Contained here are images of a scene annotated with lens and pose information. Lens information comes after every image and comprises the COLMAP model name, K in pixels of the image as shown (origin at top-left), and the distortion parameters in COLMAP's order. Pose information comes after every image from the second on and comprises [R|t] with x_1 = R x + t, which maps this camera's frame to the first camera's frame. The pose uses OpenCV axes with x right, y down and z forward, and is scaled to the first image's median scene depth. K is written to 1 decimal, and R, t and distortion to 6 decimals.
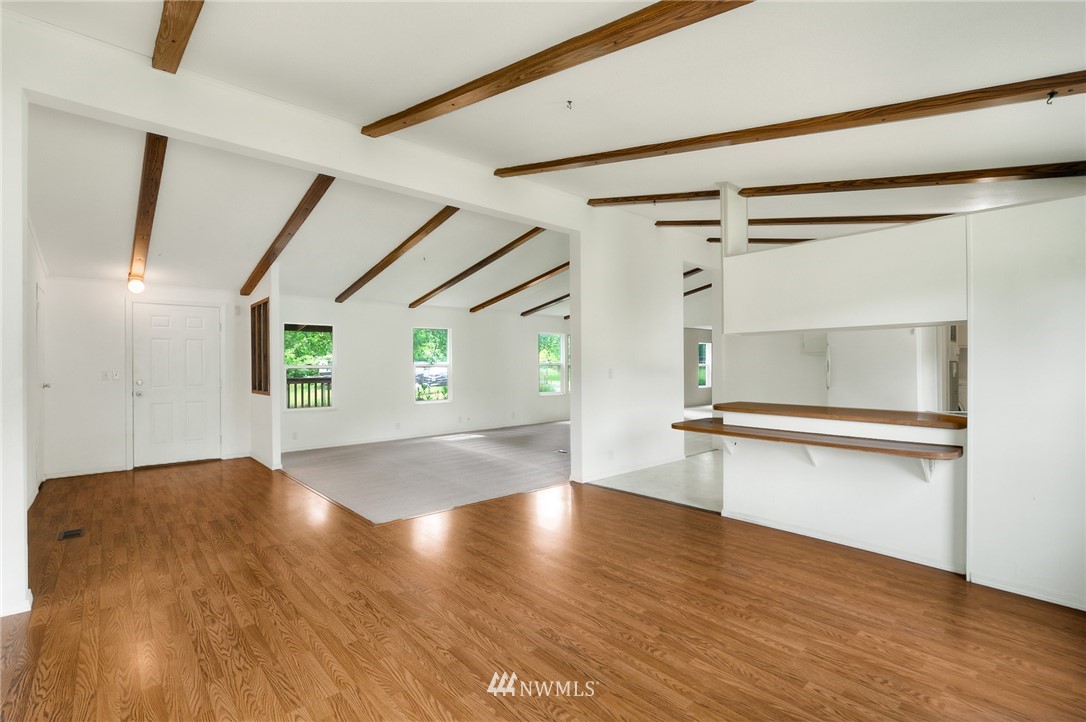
lens RADIAL K [[495.9, 0, 543.0], [0, 495.9, 361.0], [0, 0, 1]] dist [0.000072, 0.000466]
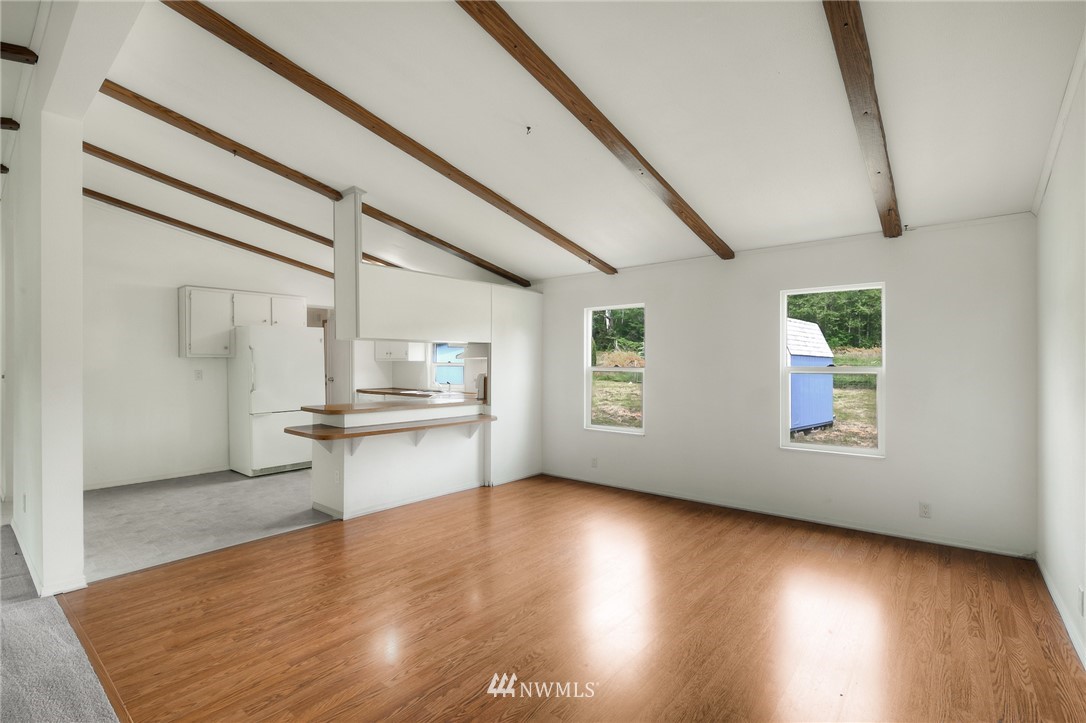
lens RADIAL K [[495.9, 0, 543.0], [0, 495.9, 361.5], [0, 0, 1]] dist [0.000072, 0.000466]
pose [[-0.126092, 0.015681, 0.991895, -0.902821], [0.005521, 0.999871, -0.015105, 0.013304], [-0.992003, 0.003571, -0.126162, 0.963641]]
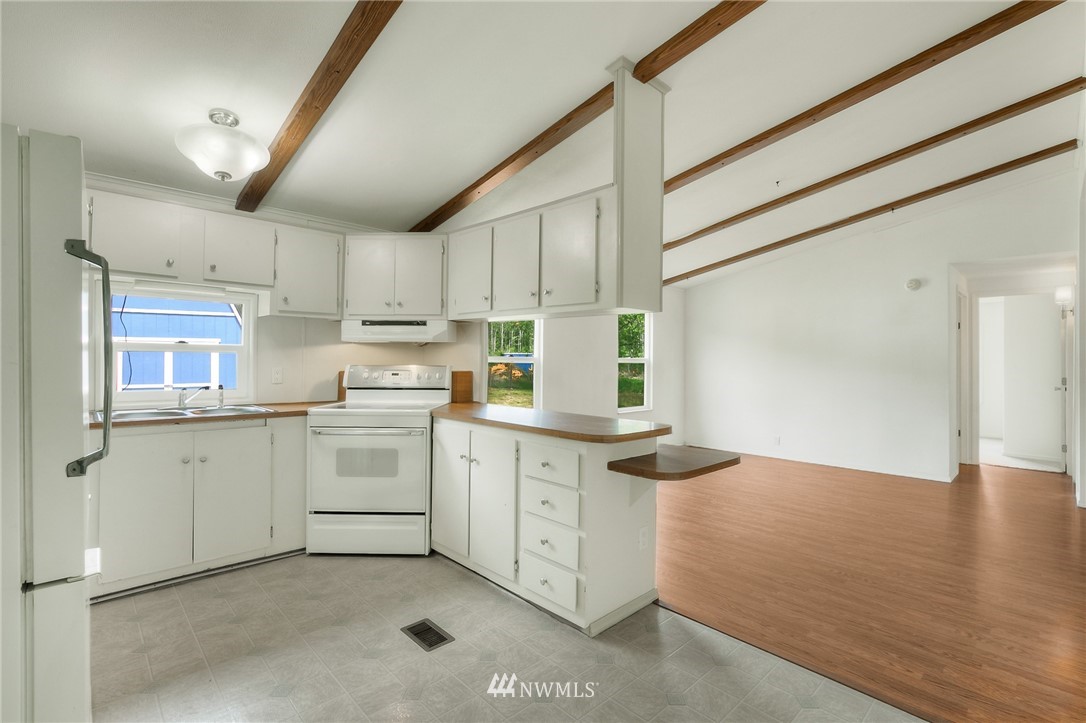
lens RADIAL K [[495.9, 0, 543.0], [0, 495.9, 361.5], [0, 0, 1]] dist [0.000072, 0.000466]
pose [[-0.999765, 0.009839, -0.019299, 0.678892], [0.009838, 0.999952, 0.000158, 0.007746], [0.019300, -0.000032, -0.999814, 2.153657]]
